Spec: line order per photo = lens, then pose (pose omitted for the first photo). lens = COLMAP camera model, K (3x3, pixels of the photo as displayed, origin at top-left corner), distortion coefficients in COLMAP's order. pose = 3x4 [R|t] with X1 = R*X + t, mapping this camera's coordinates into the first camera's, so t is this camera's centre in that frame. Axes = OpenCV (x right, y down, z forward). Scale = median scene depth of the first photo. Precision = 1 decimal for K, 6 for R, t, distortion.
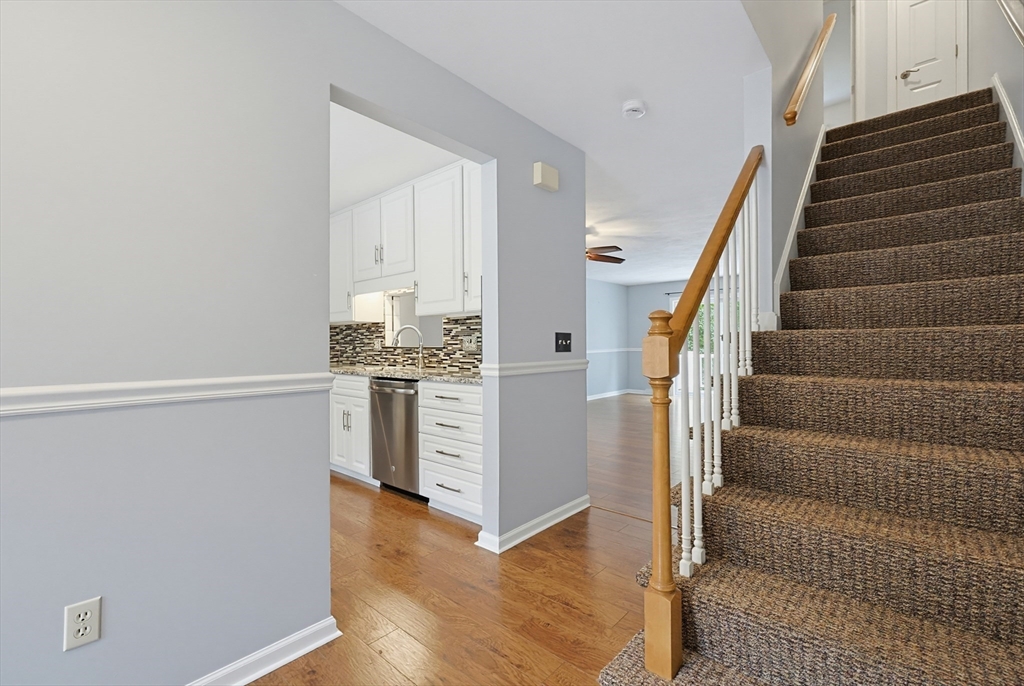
lens RADIAL K [[437.0, 0, 509.5], [0, 437.0, 342.1], [0, 0, 1]] dist [0.000158, 0.000353]
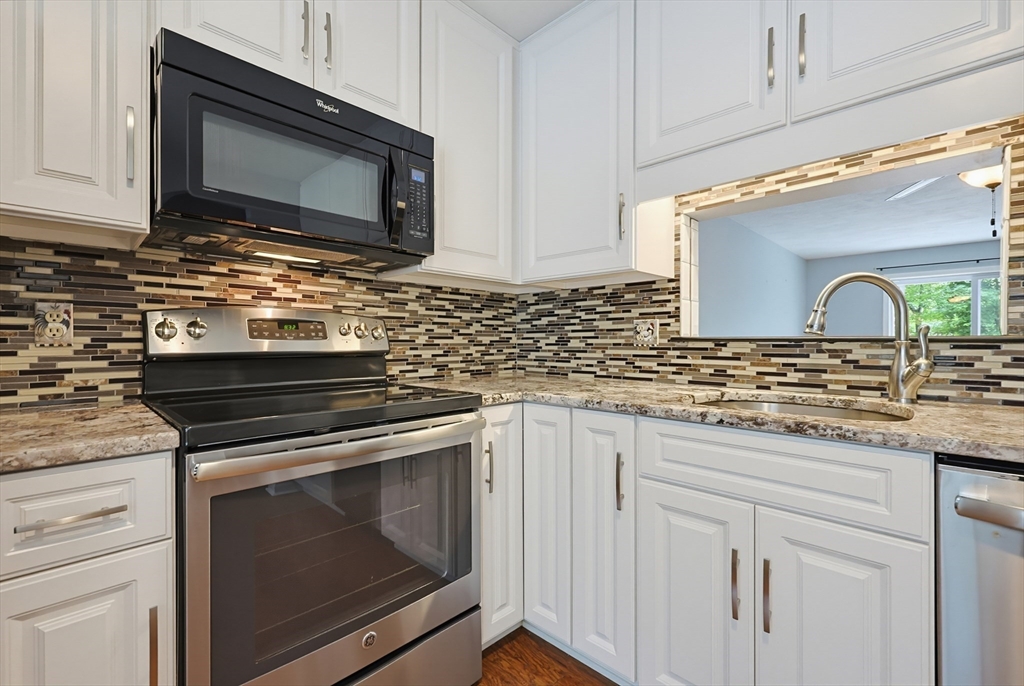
lens RADIAL K [[425.1, 0, 525.2], [0, 425.1, 342.9], [0, 0, 1]] dist [0.000004, -0.000020]
pose [[0.999868, 0.008401, -0.013907, -0.435475], [-0.008271, 0.999922, 0.009388, 0.013529], [0.013984, -0.009272, 0.999859, 0.608406]]
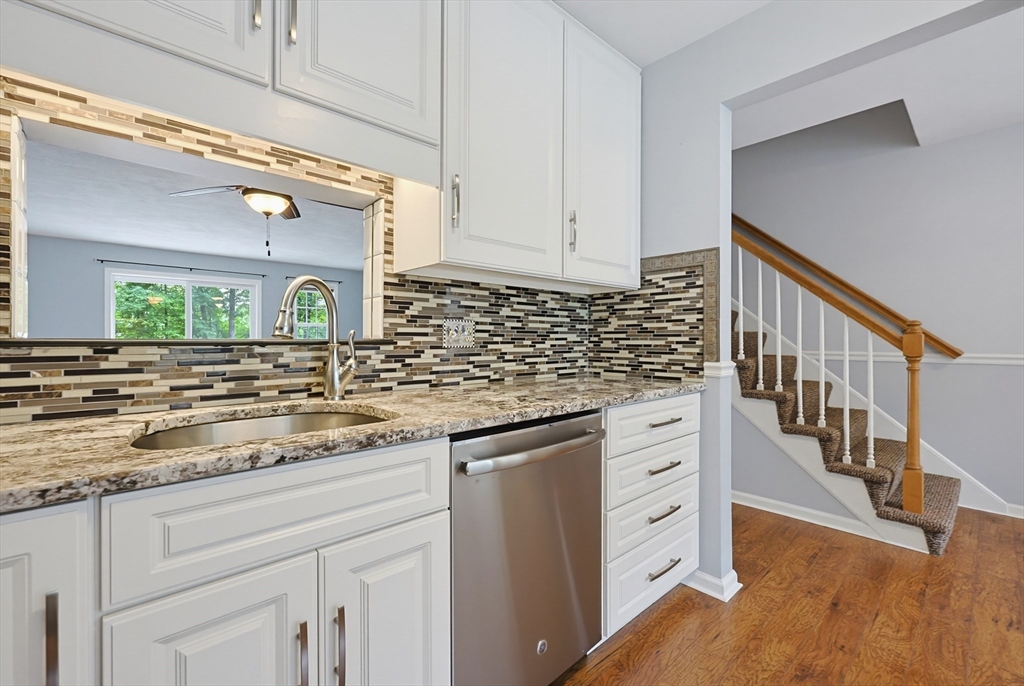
lens RADIAL K [[437.0, 0, 509.5], [0, 437.0, 342.1], [0, 0, 1]] dist [0.000158, 0.000353]
pose [[0.108646, 0.002803, 0.994077, -0.493334], [-0.005738, 0.999981, -0.002192, 0.011373], [-0.994064, -0.005466, 0.108660, 0.734073]]
